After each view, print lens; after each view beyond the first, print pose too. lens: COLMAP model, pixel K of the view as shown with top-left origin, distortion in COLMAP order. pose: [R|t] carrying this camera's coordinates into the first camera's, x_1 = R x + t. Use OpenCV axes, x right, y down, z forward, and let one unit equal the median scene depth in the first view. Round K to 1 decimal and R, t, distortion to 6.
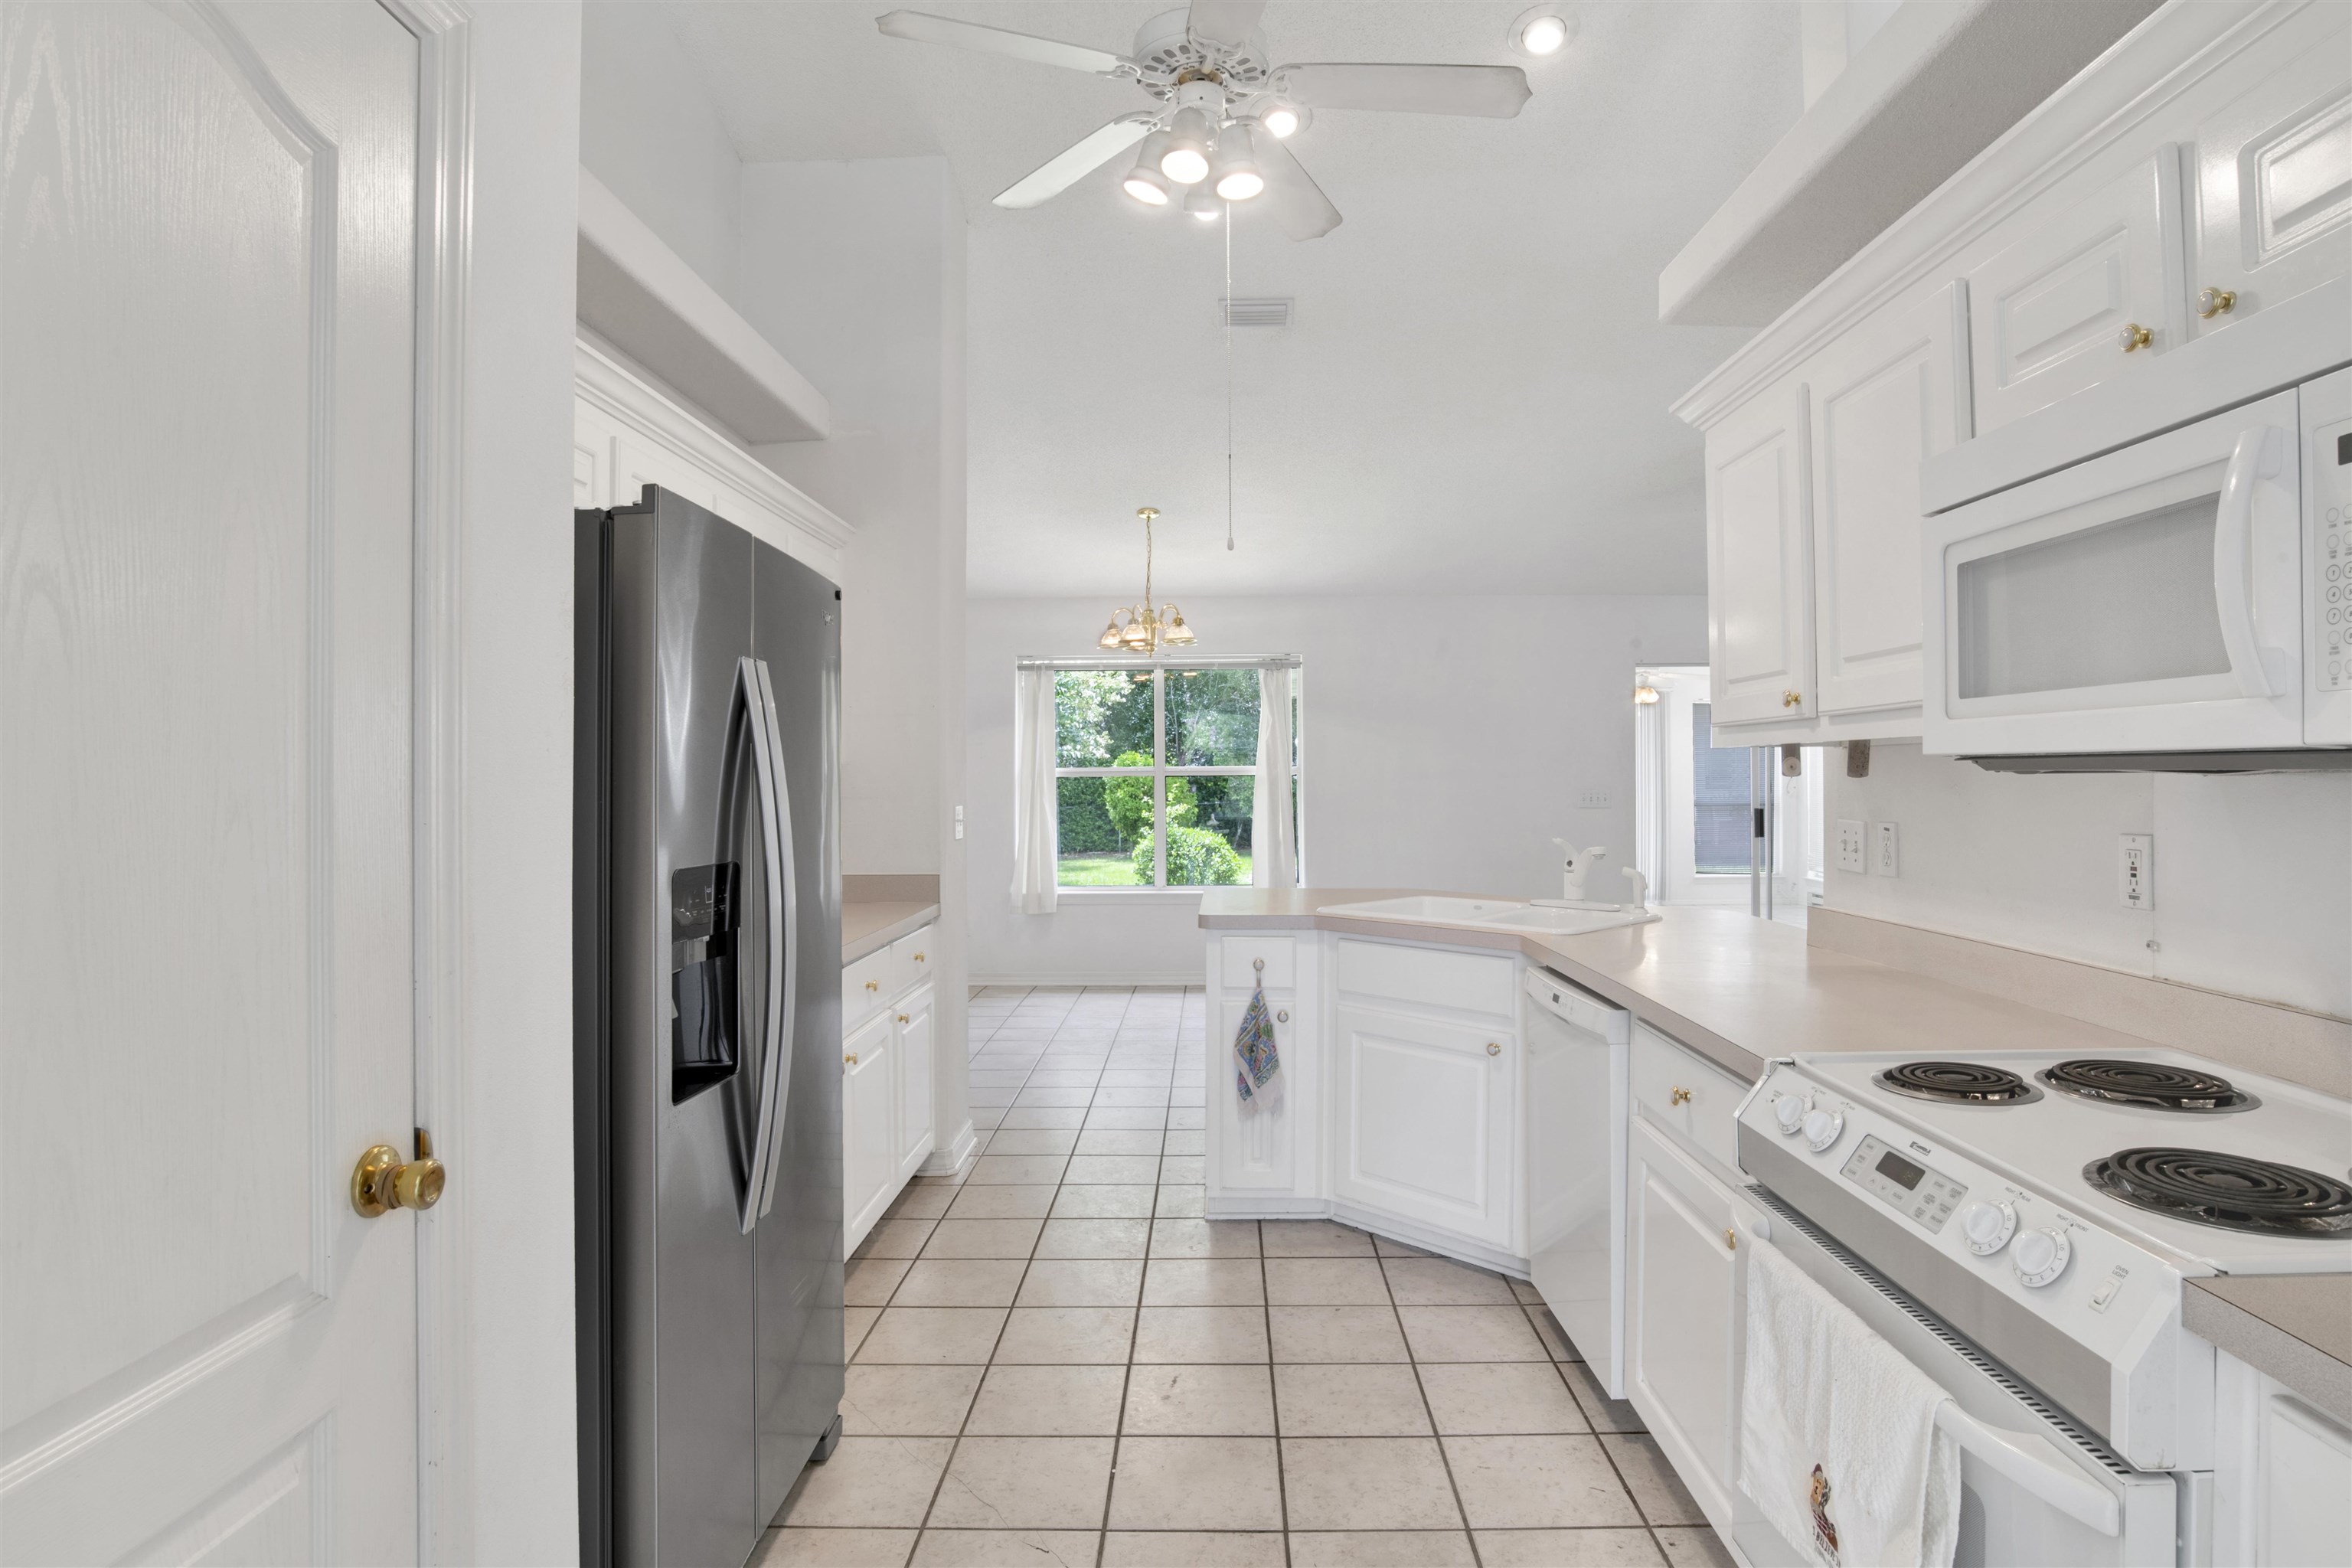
lens RADIAL K [[1257.7, 0, 1188.6], [0, 1257.7, 758.7], [0, 0, 1]] dist [-0.062890, 0.020343]
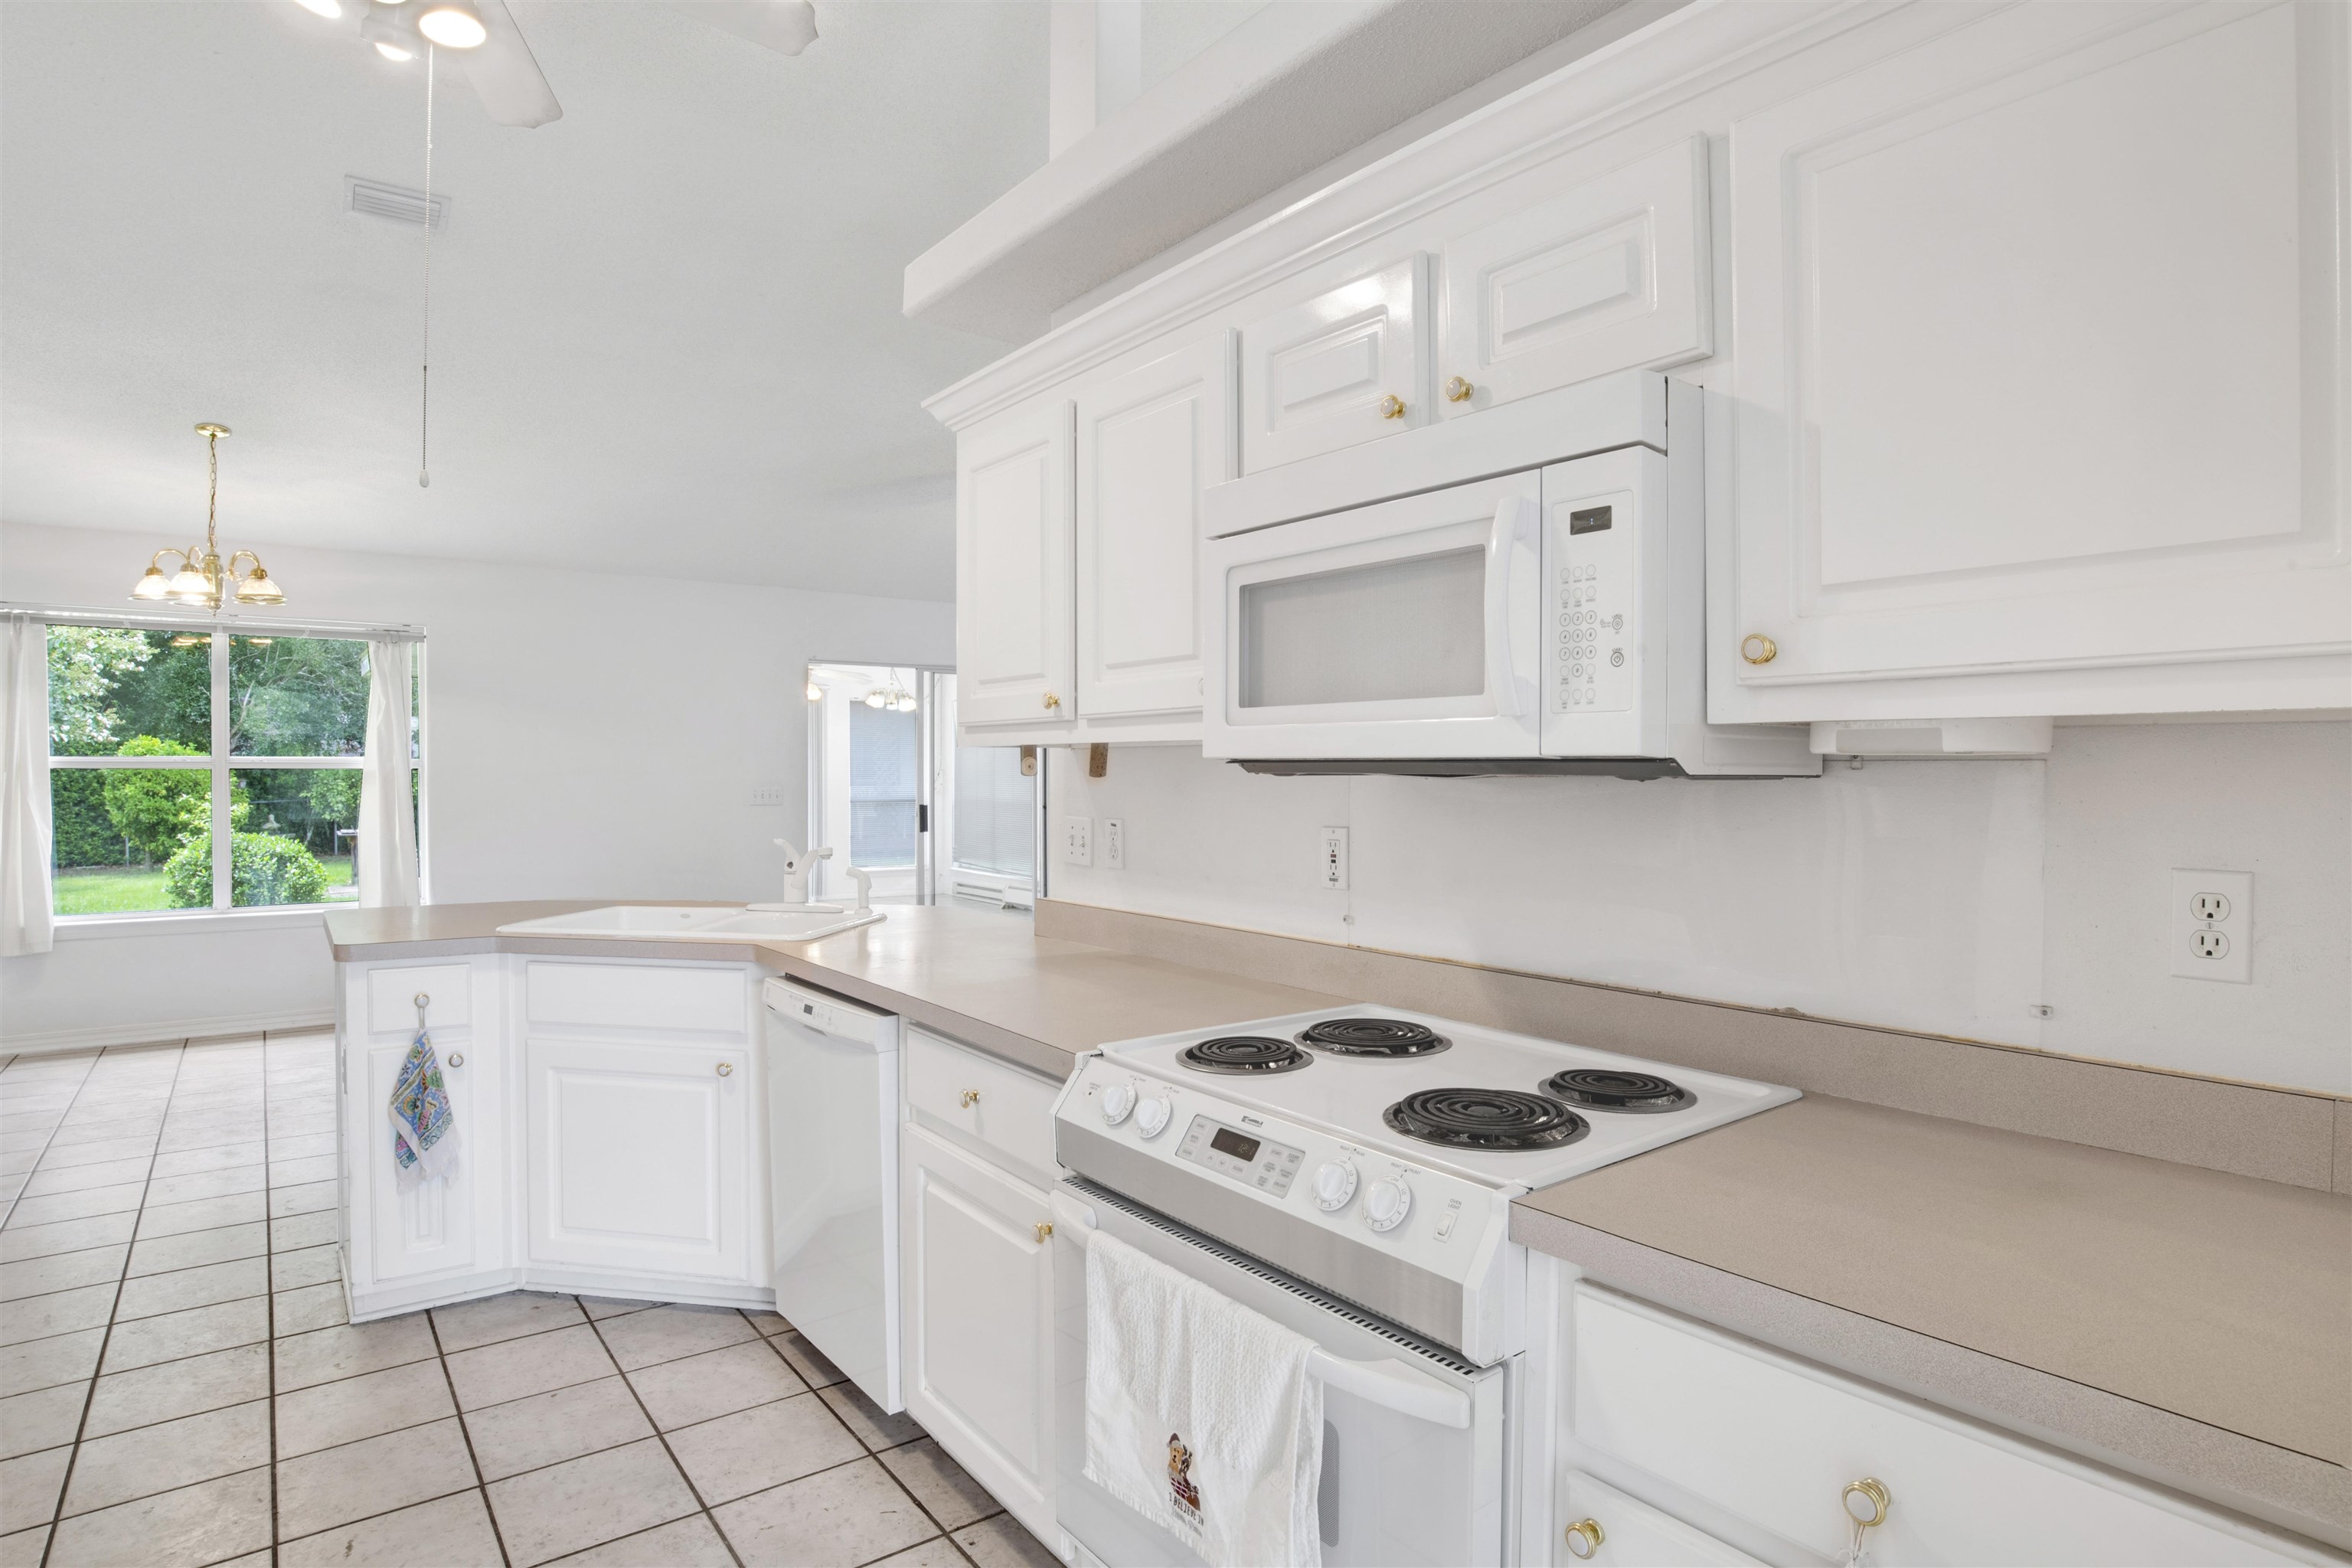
lens RADIAL K [[1257.7, 0, 1185.7], [0, 1257.7, 784.2], [0, 0, 1]] dist [-0.062890, 0.020343]
pose [[0.783908, 0.001664, 0.620875, -0.081569], [-0.016337, 0.999705, 0.017949, 0.000267], [-0.620662, -0.024213, 0.783704, 0.102362]]
